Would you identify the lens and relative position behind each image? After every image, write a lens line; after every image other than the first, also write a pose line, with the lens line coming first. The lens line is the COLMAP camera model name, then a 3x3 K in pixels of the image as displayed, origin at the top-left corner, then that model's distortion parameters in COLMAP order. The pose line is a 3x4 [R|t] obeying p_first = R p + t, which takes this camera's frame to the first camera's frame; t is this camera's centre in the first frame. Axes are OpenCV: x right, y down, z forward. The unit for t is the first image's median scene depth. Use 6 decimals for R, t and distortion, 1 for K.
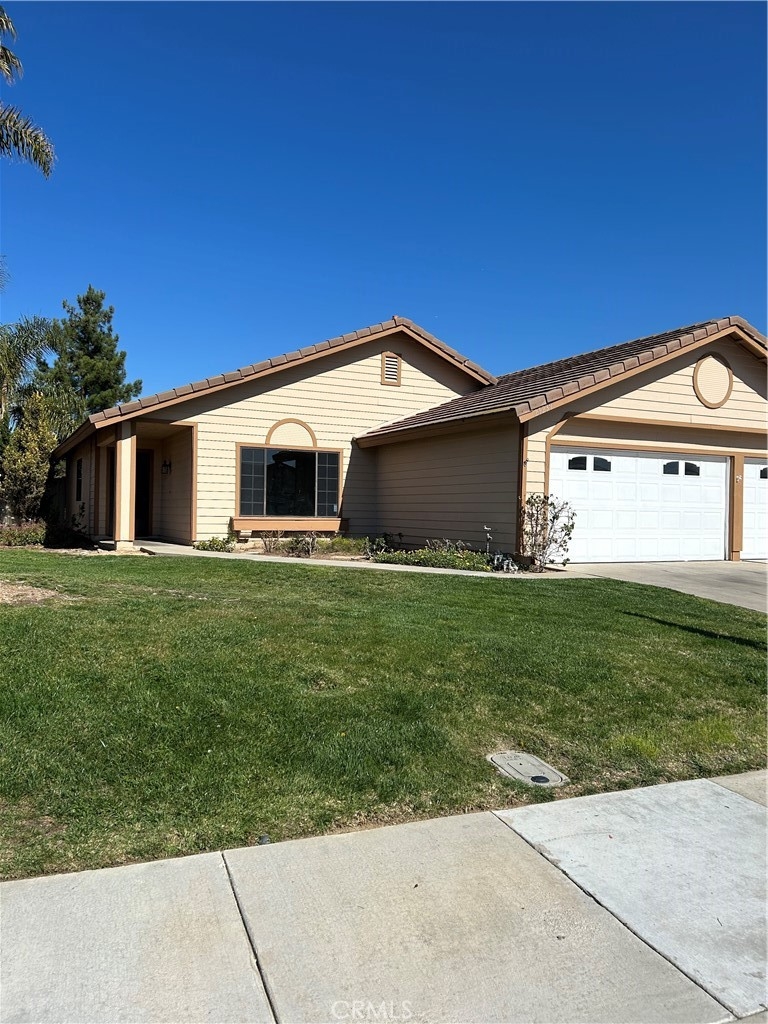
lens RADIAL K [[766.9, 0, 380.1], [0, 766.9, 516.2], [0, 0, 1]] dist [0.050721, -0.057338]
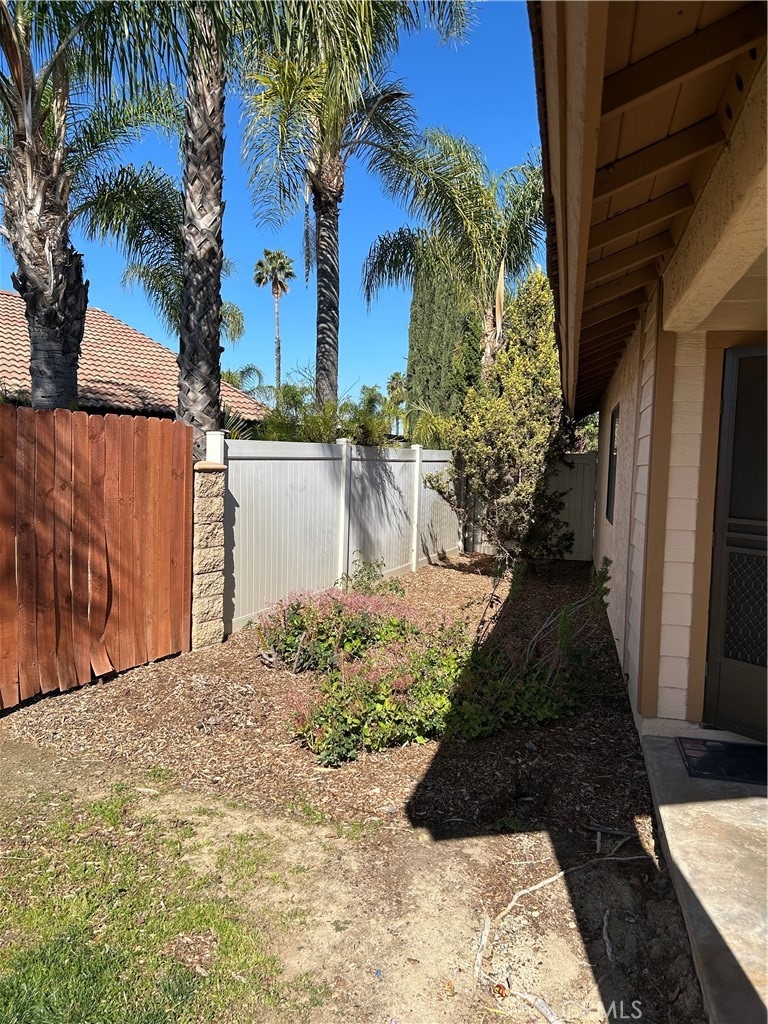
lens RADIAL K [[766.9, 0, 382.2], [0, 766.9, 517.0], [0, 0, 1]] dist [0.050721, -0.057338]
pose [[0.765420, 0.050413, -0.641554, -0.318734], [-0.019677, 0.998294, 0.054969, -0.053994], [0.643231, -0.029451, 0.765106, 0.872035]]
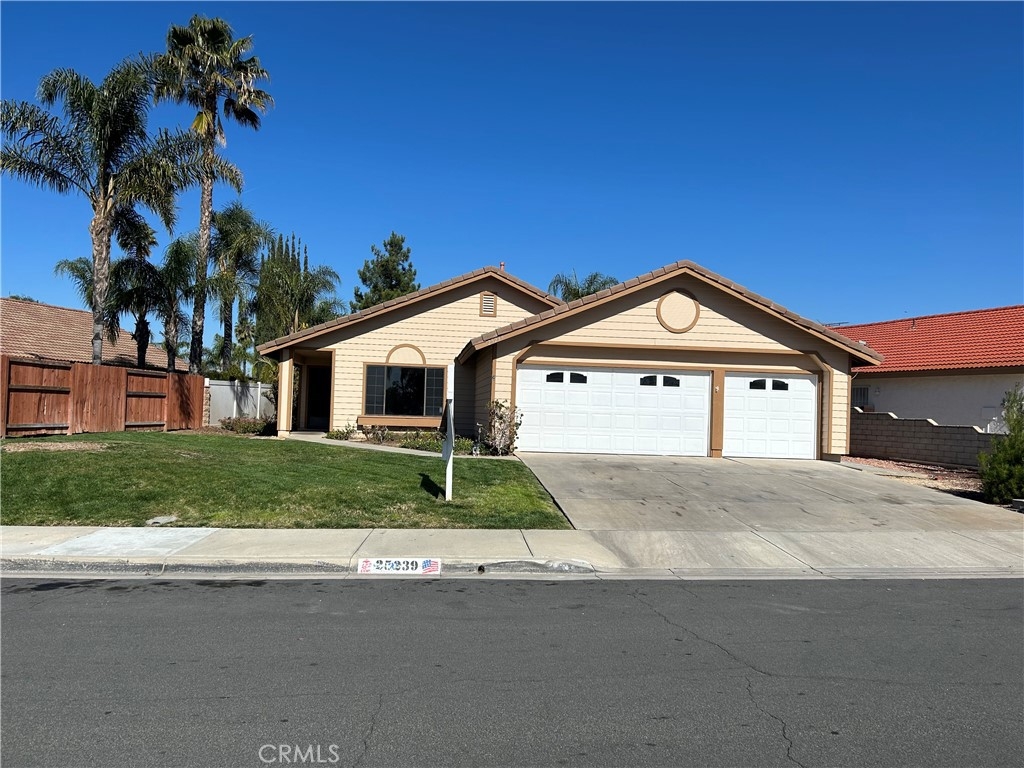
lens RADIAL K [[766.9, 0, 519.2], [0, 766.9, 388.4], [0, 0, 1]] dist [0.050721, -0.057338]
pose [[0.944239, 0.002655, -0.329251, 0.542714], [-0.017277, 0.998989, -0.041492, 0.005133], [0.328808, 0.044867, 0.943330, -0.226697]]
